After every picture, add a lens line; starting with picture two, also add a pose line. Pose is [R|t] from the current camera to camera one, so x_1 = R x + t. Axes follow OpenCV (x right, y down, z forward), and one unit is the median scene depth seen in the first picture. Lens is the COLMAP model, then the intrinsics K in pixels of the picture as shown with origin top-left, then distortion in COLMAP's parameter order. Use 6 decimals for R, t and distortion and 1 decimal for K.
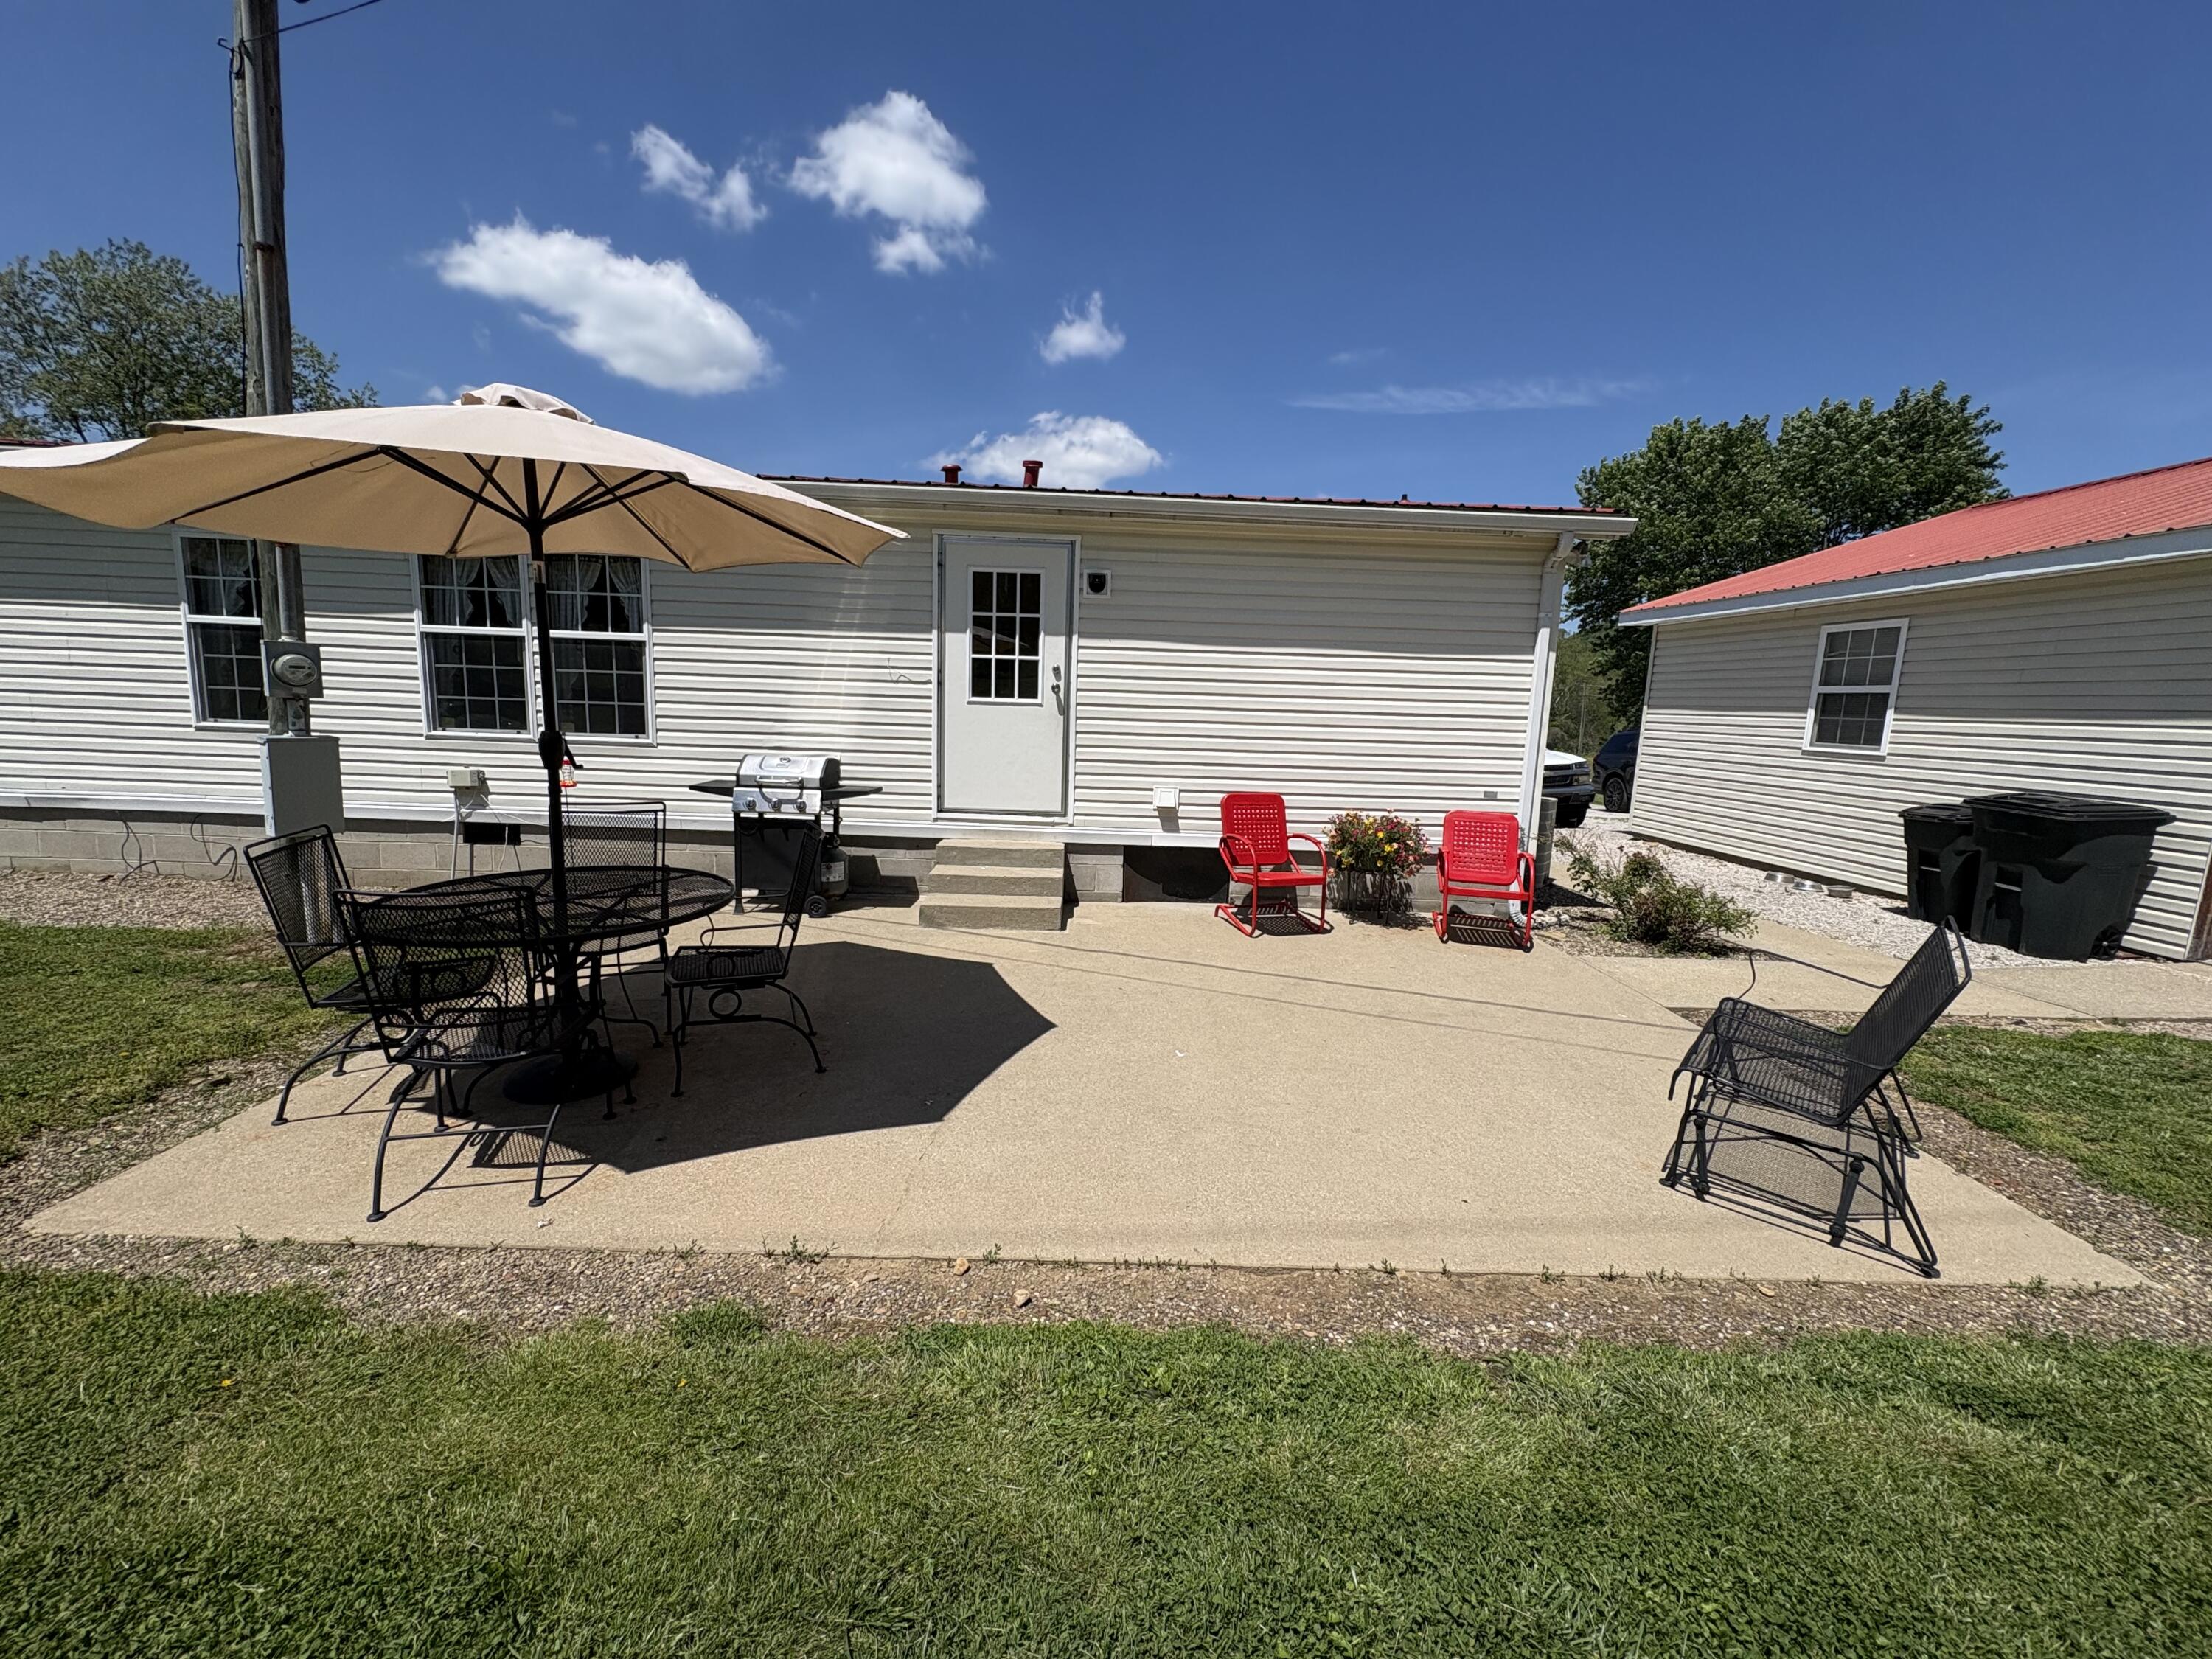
lens RADIAL K [[879.8, 0, 1111.6], [0, 879.8, 834.7], [0, 0, 1]] dist [0.000649, 0.000180]
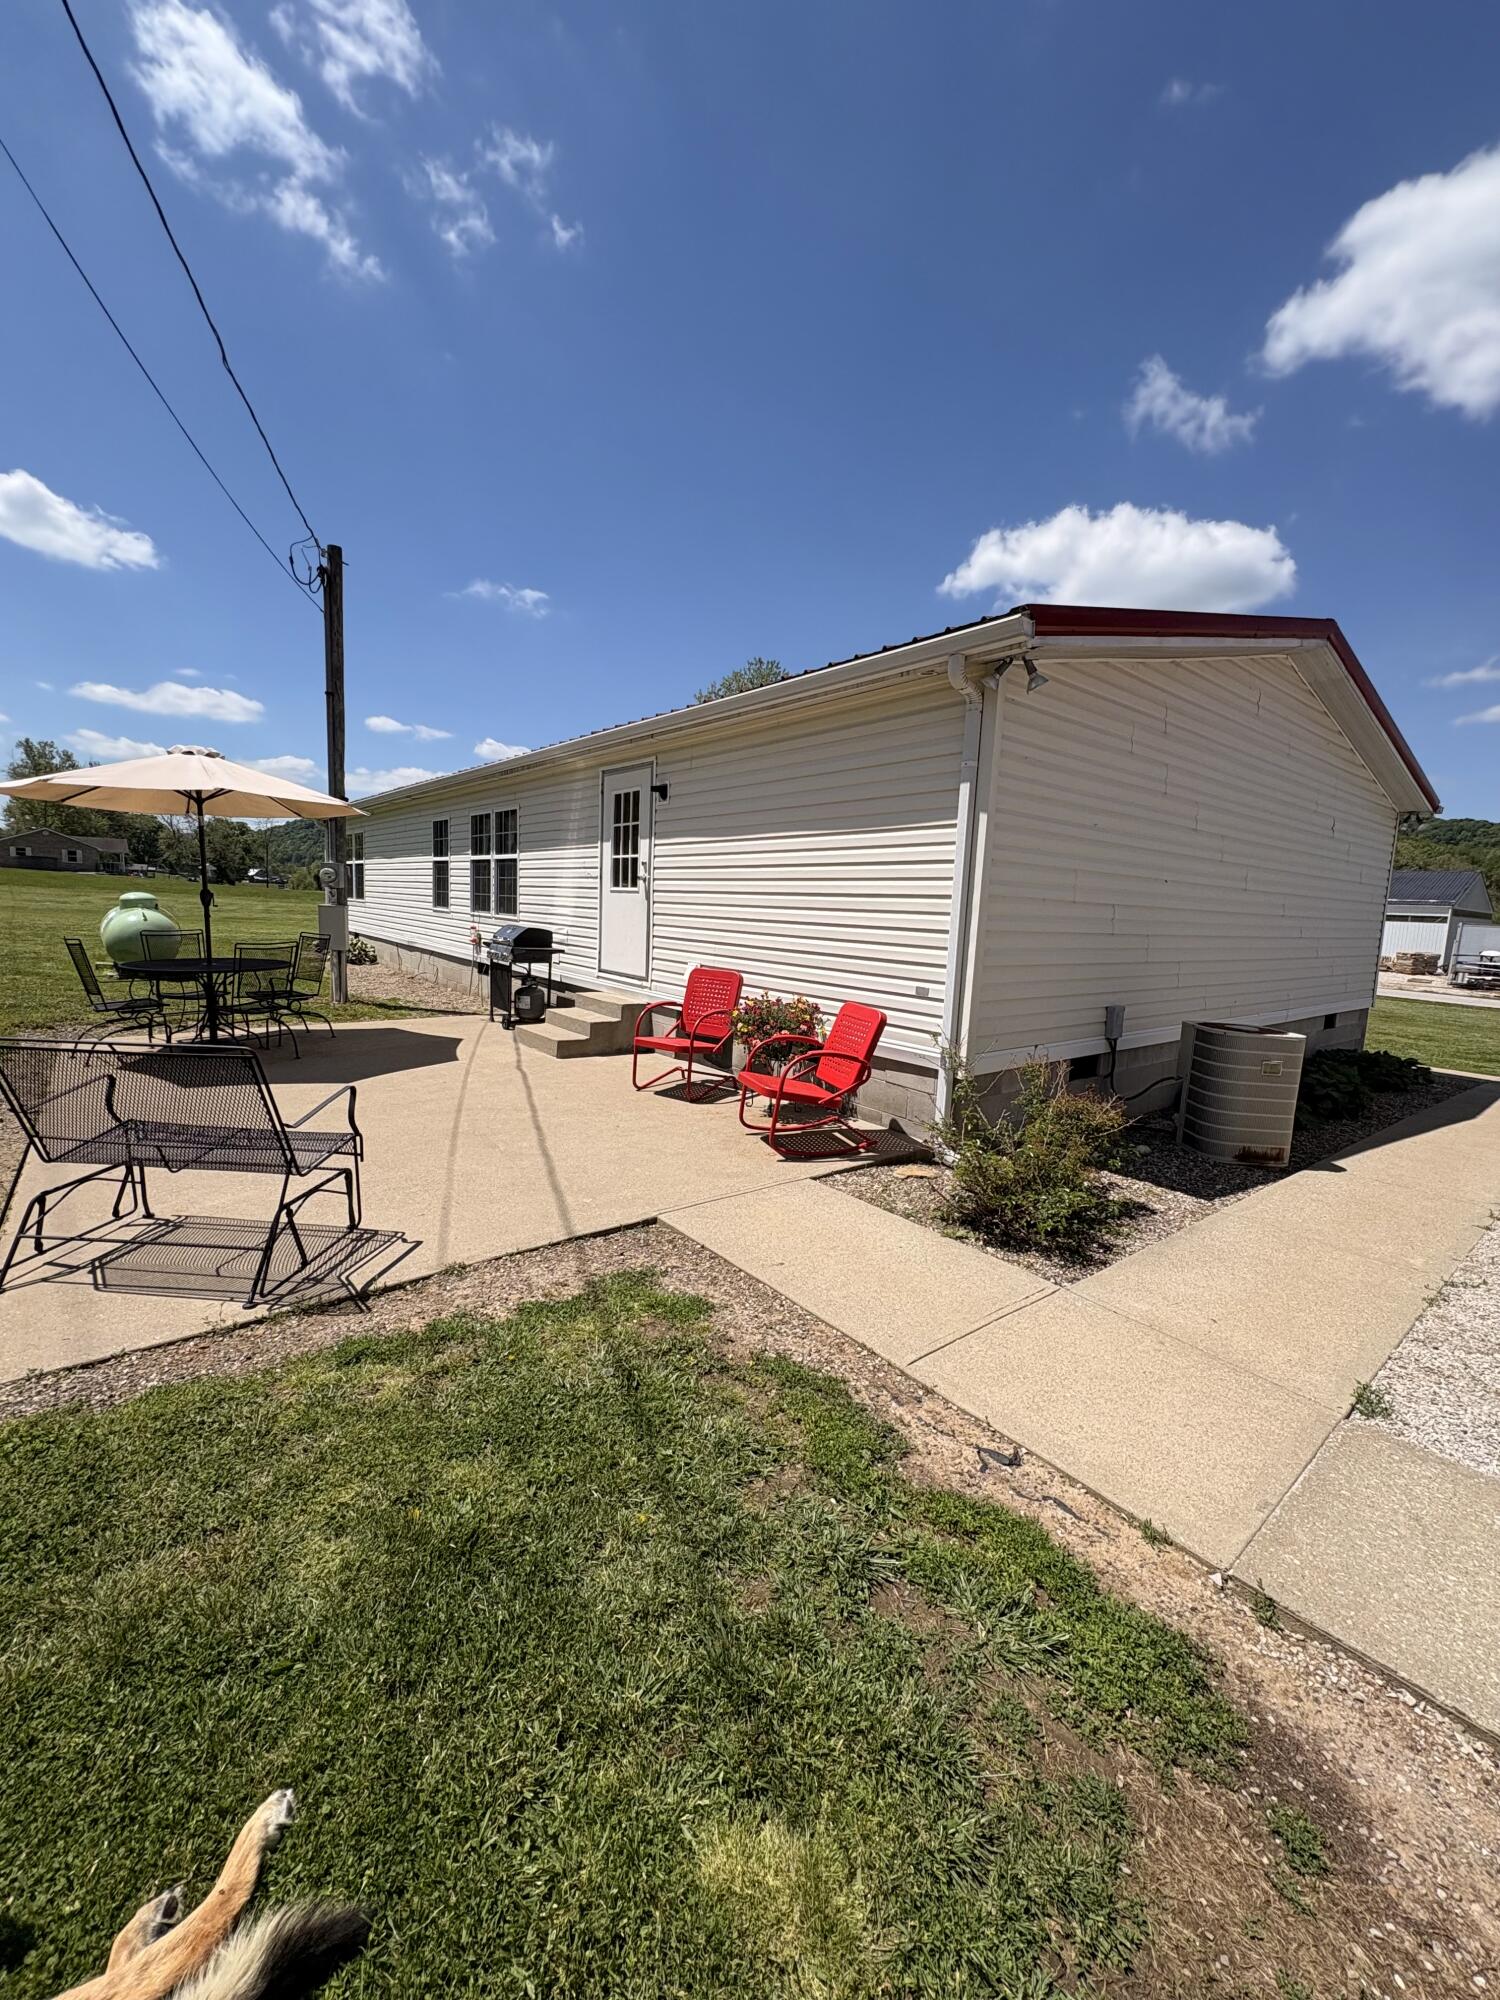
lens RADIAL K [[795.4, 0, 750.0], [0, 795.4, 1000.0], [0, 0, 1]] dist [0.000649, 0.000180]
pose [[0.608007, 0.087149, -0.789134, 0.951130], [-0.138415, 0.990371, 0.002728, -0.018056], [0.781773, 0.107569, 0.614215, 0.436865]]
